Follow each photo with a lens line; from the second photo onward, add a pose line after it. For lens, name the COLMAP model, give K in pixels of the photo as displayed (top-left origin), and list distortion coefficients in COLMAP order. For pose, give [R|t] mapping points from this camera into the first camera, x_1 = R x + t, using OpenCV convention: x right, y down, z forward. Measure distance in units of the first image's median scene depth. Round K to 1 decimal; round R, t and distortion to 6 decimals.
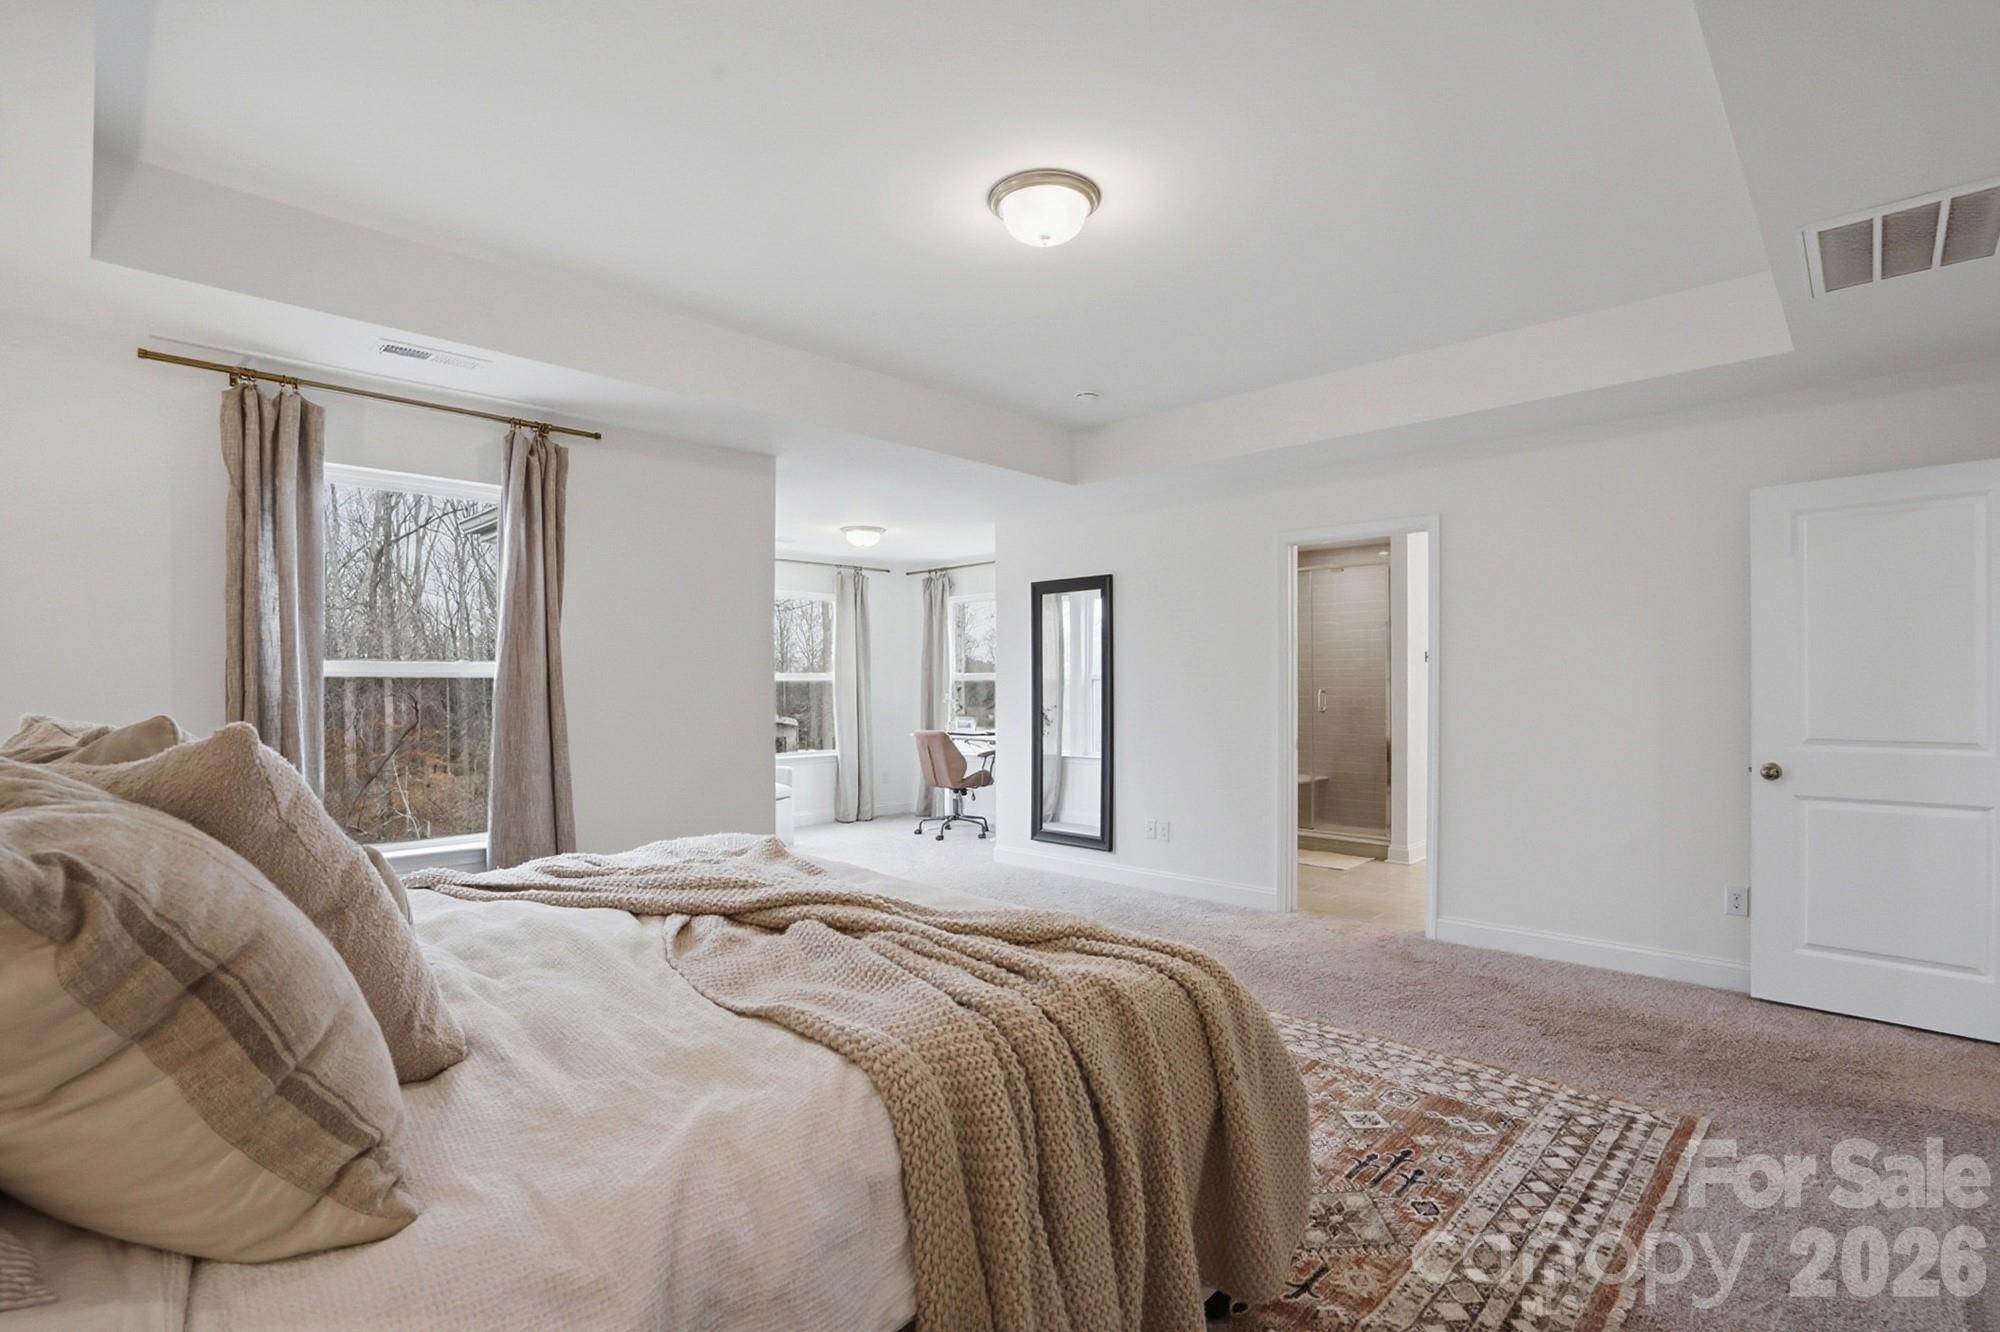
lens RADIAL K [[939.0, 0, 1003.8], [0, 939.0, 668.7], [0, 0, 1]] dist [-0.072079, 0.032595]
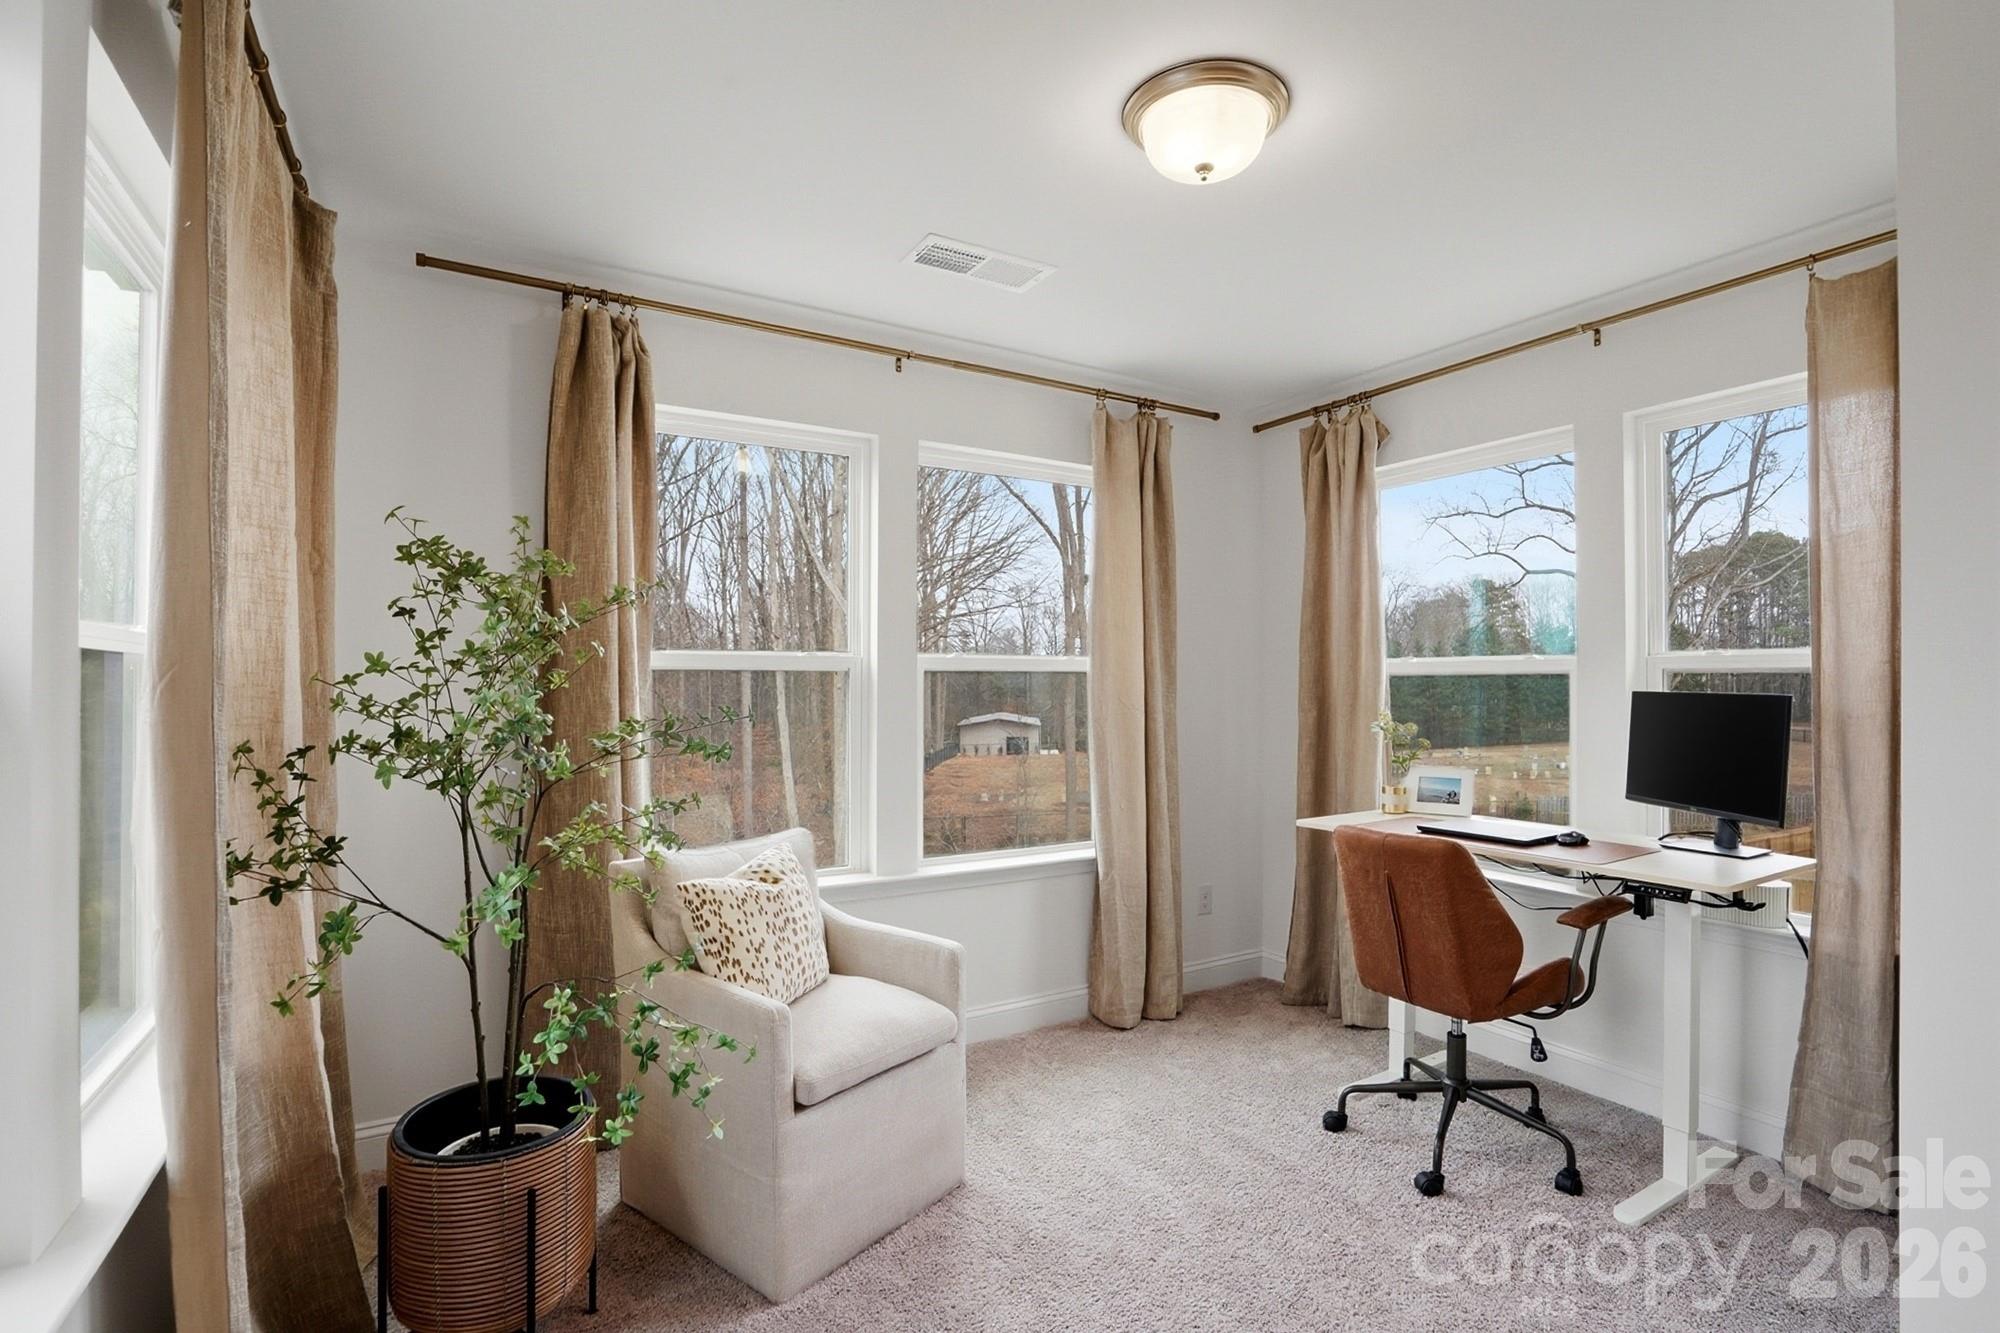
lens RADIAL K [[939.0, 0, 1003.8], [0, 939.0, 669.2], [0, 0, 1]] dist [-0.072079, 0.032595]
pose [[0.967229, 0.013879, -0.253527, -0.113431], [-0.014319, 0.999897, 0.000111, 0.013917], [0.253502, 0.003523, 0.967328, 0.595071]]
